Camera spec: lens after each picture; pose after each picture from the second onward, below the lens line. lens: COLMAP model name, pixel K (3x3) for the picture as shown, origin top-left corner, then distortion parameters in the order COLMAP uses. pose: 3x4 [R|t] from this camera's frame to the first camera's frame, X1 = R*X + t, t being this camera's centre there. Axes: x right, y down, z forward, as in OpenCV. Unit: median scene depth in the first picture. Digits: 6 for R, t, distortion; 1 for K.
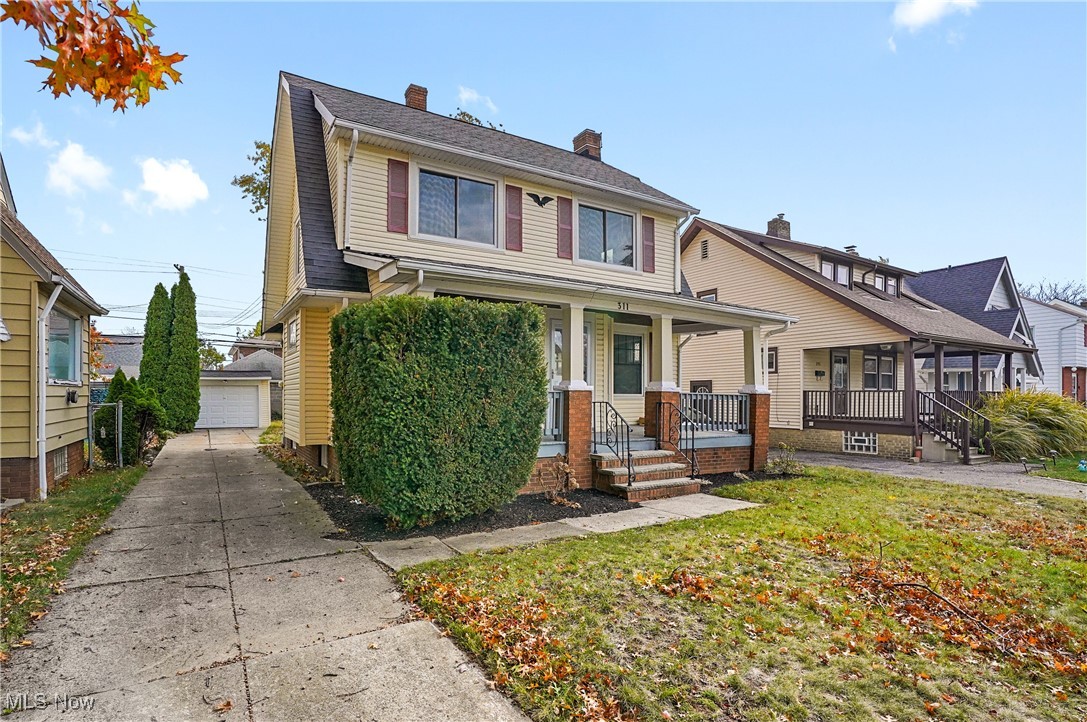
lens RADIAL K [[537.9, 0, 545.0], [0, 537.9, 366.9], [0, 0, 1]] dist [-0.001866, 0.000019]
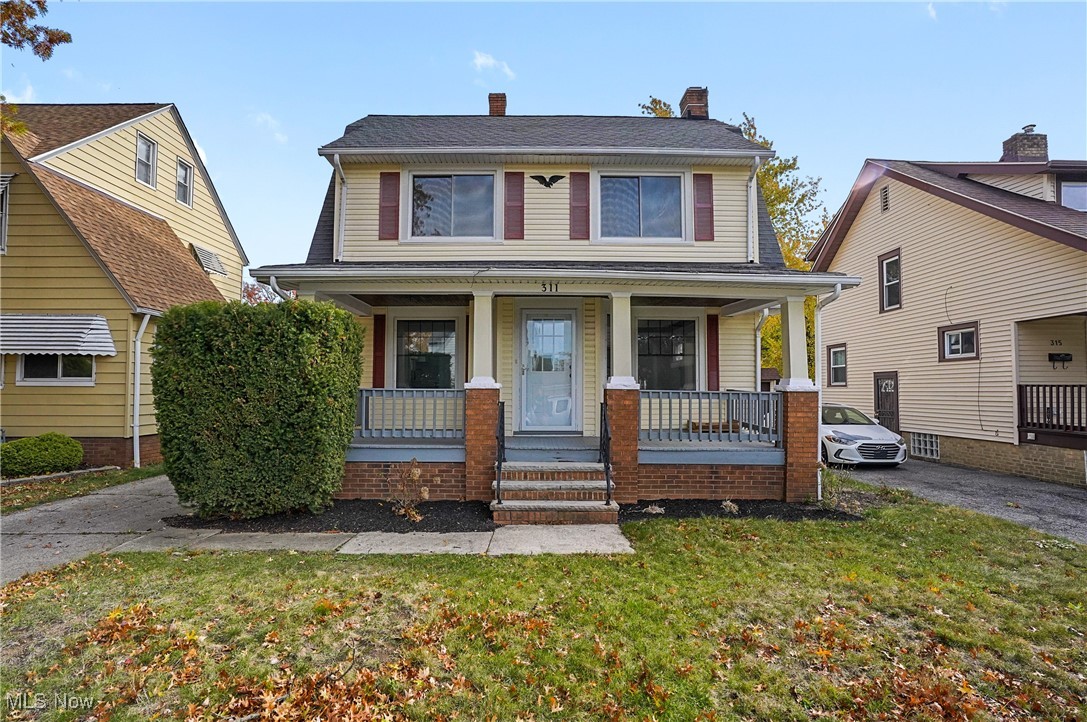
lens RADIAL K [[511.8, 0, 543.6], [0, 511.8, 366.8], [0, 0, 1]] dist [-0.012918, -0.000004]
pose [[0.858225, -0.028660, -0.512473, 0.422535], [0.029217, 0.999549, -0.006972, 0.012794], [0.512442, -0.008989, 0.858675, 0.246617]]
